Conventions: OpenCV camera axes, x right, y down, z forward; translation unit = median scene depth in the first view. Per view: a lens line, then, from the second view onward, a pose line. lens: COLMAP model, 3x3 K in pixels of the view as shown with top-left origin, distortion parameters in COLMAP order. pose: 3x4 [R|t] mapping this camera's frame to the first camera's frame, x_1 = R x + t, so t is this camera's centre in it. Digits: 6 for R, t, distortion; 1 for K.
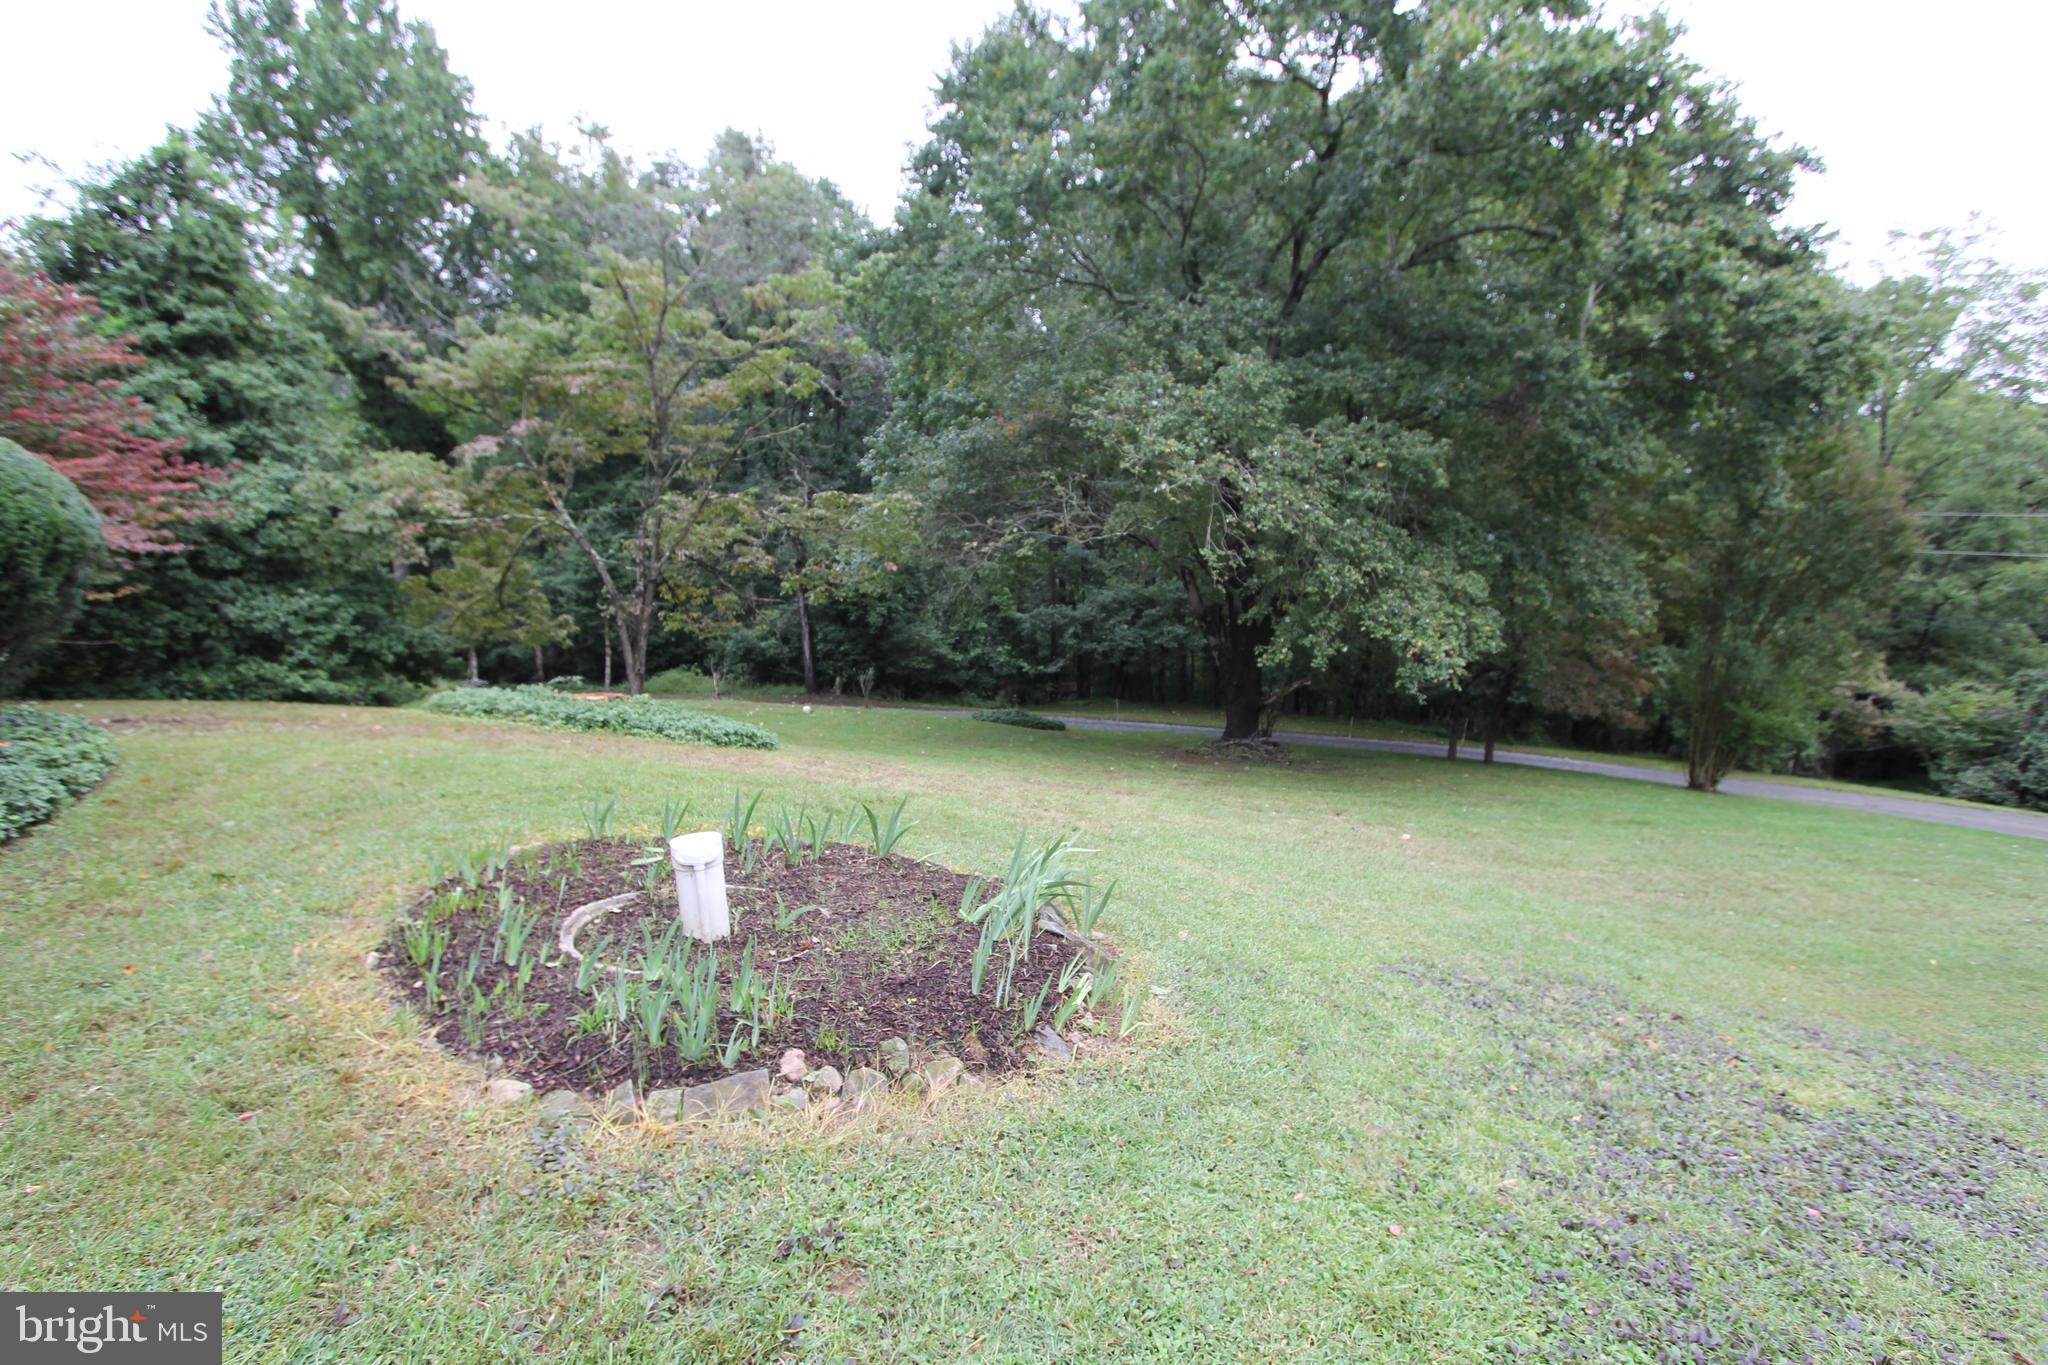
lens RADIAL K [[976.5, 0, 1019.9], [0, 976.5, 680.2], [0, 0, 1]] dist [-0.002418, 0.000485]
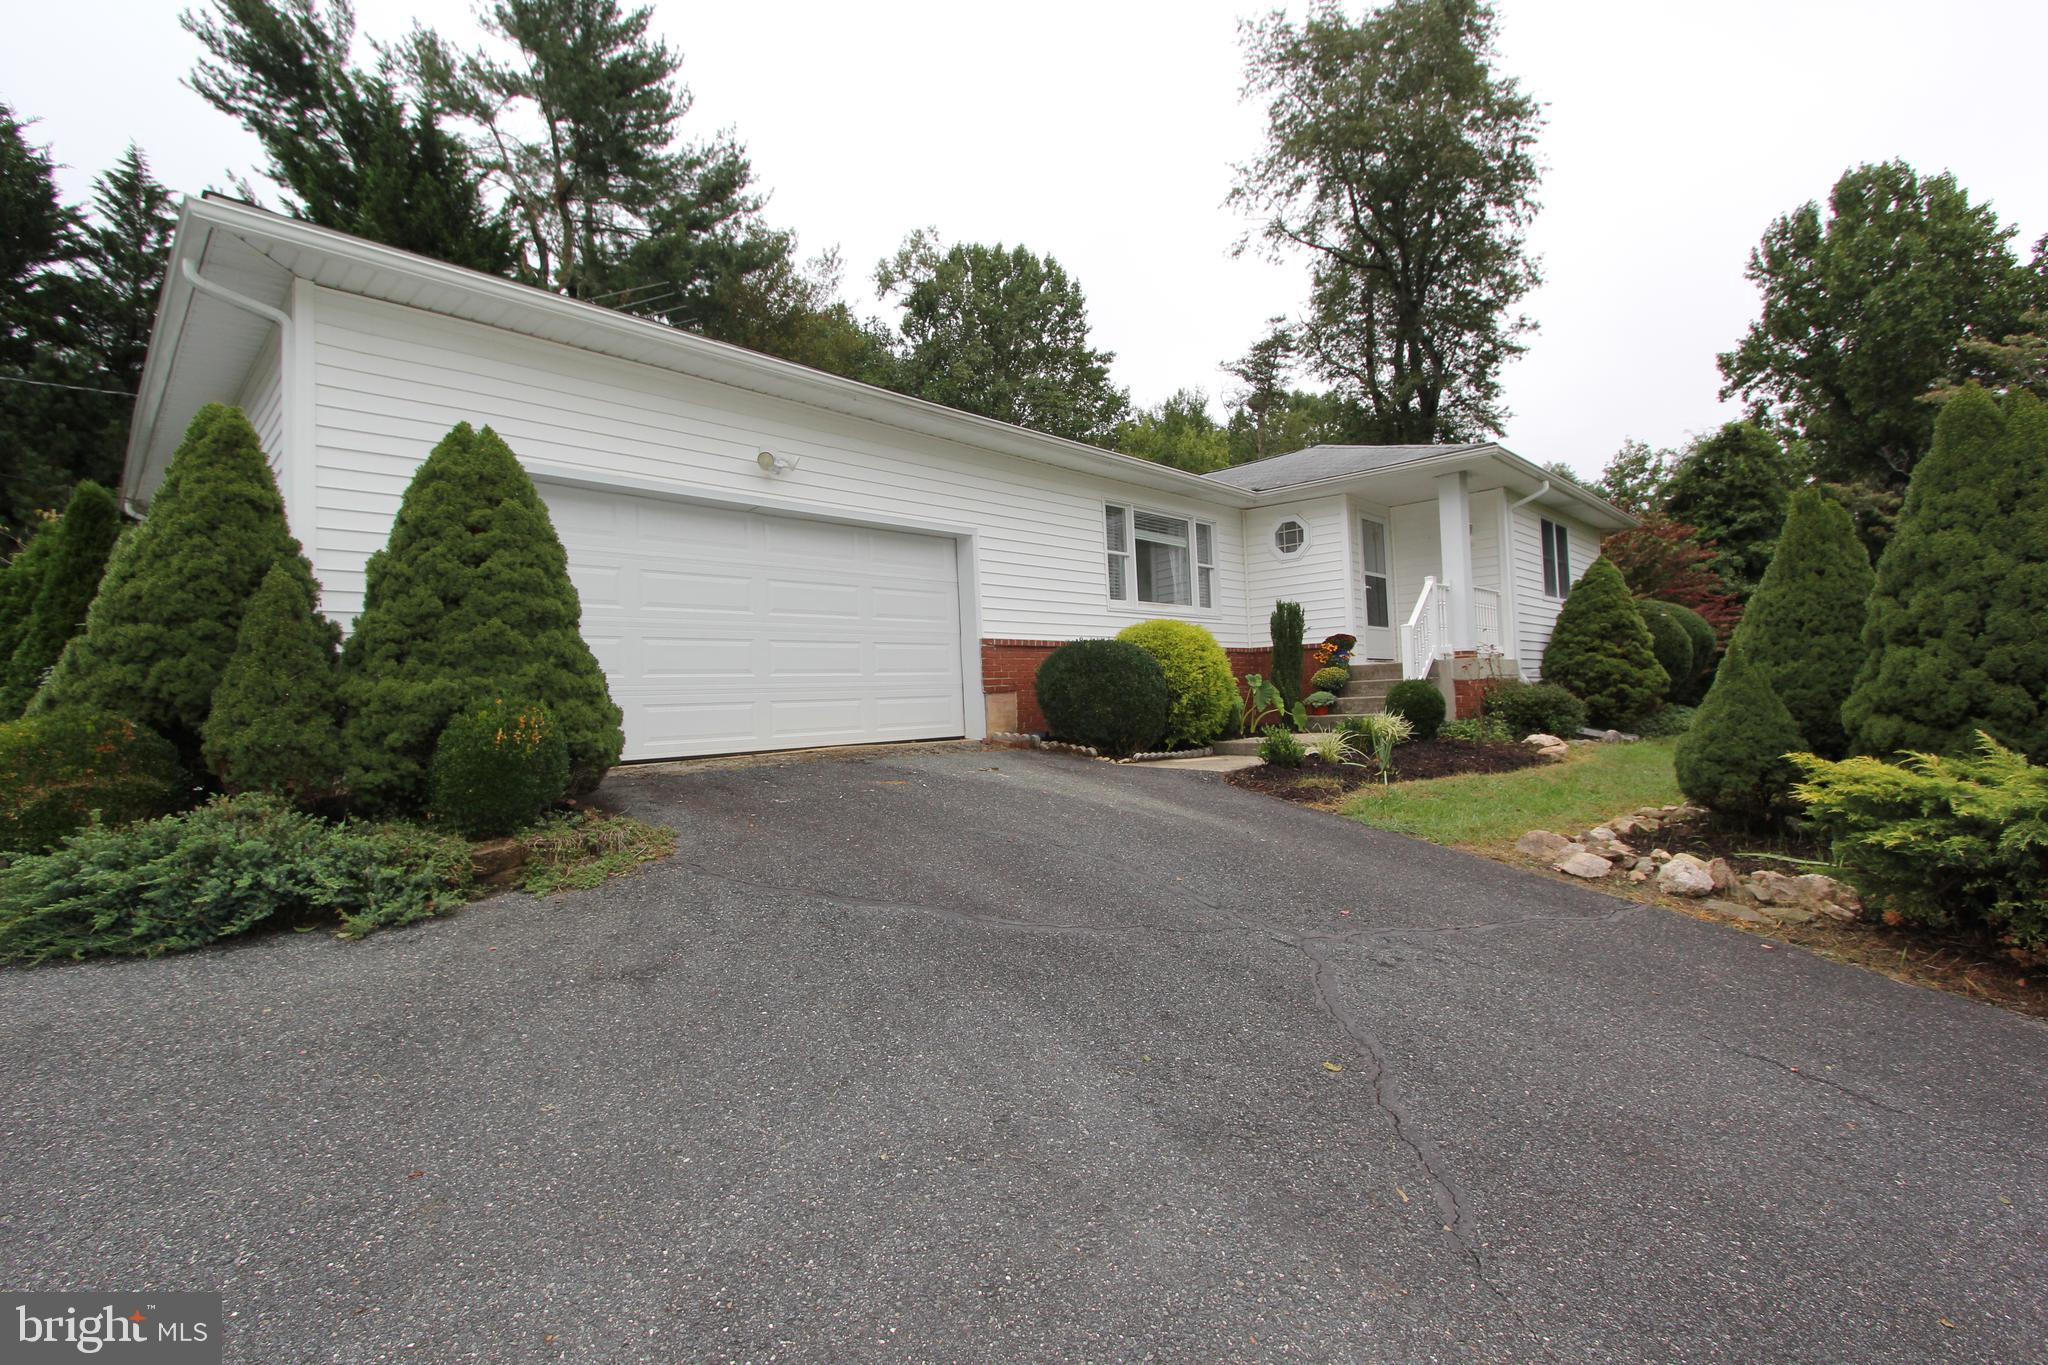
lens RADIAL K [[976.5, 0, 1019.9], [0, 976.5, 680.2], [0, 0, 1]] dist [-0.002418, 0.000485]
pose [[0.255539, -0.030611, -0.966314, 0.473046], [-0.090794, 0.994321, -0.055509, 0.118833], [0.962526, 0.101920, 0.251309, -0.618405]]
